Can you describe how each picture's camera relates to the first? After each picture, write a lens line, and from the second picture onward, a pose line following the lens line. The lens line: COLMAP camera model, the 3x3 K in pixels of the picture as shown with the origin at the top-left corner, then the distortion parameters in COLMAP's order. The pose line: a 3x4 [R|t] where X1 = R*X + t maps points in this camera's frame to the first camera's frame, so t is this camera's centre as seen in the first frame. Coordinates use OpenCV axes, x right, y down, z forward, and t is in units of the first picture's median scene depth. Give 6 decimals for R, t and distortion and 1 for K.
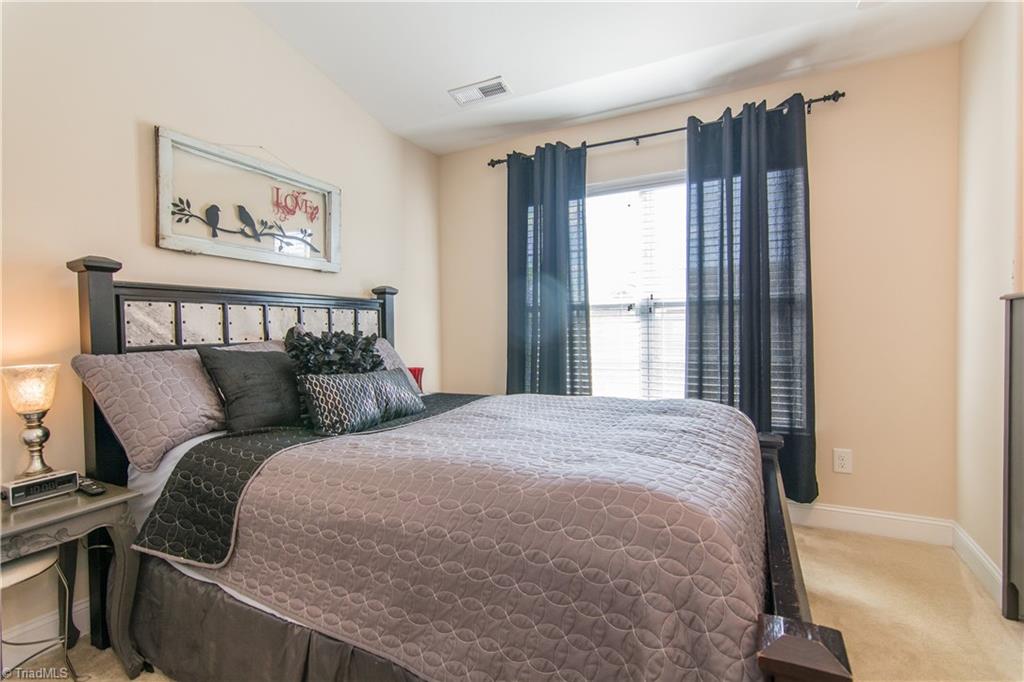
lens RADIAL K [[494.8, 0, 506.6], [0, 494.8, 339.9], [0, 0, 1]] dist [0.000144, 0.001379]
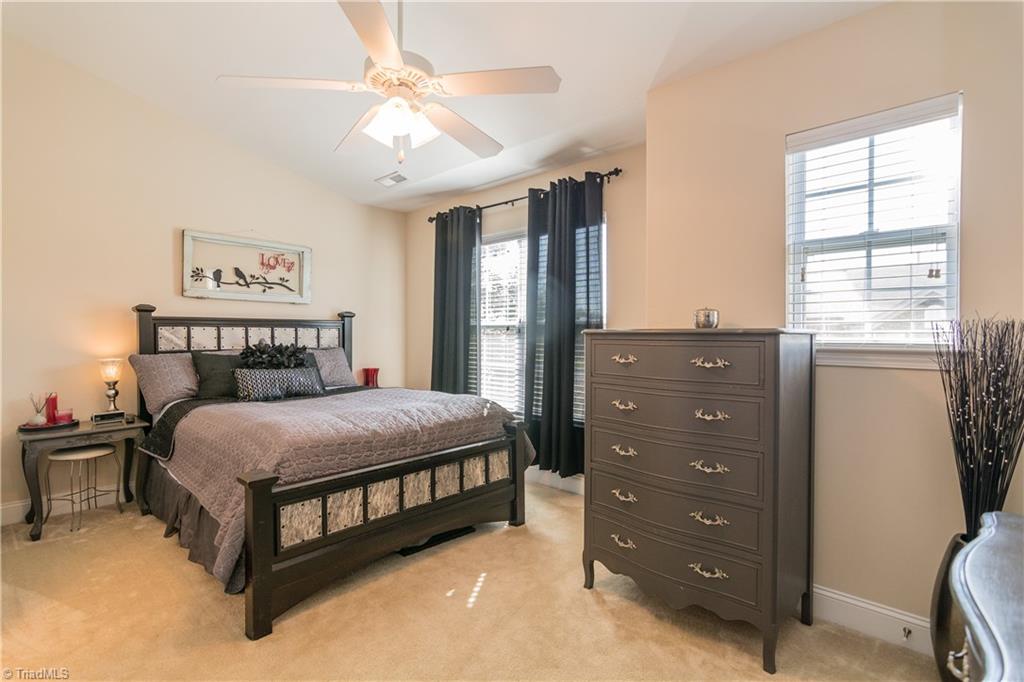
lens RADIAL K [[494.8, 0, 506.6], [0, 494.8, 339.9], [0, 0, 1]] dist [0.000144, 0.001379]
pose [[0.960919, 0.019594, -0.276134, 0.861534], [-0.022169, 0.999735, -0.006206, -0.037092], [0.275939, 0.012085, 0.961099, -0.381474]]
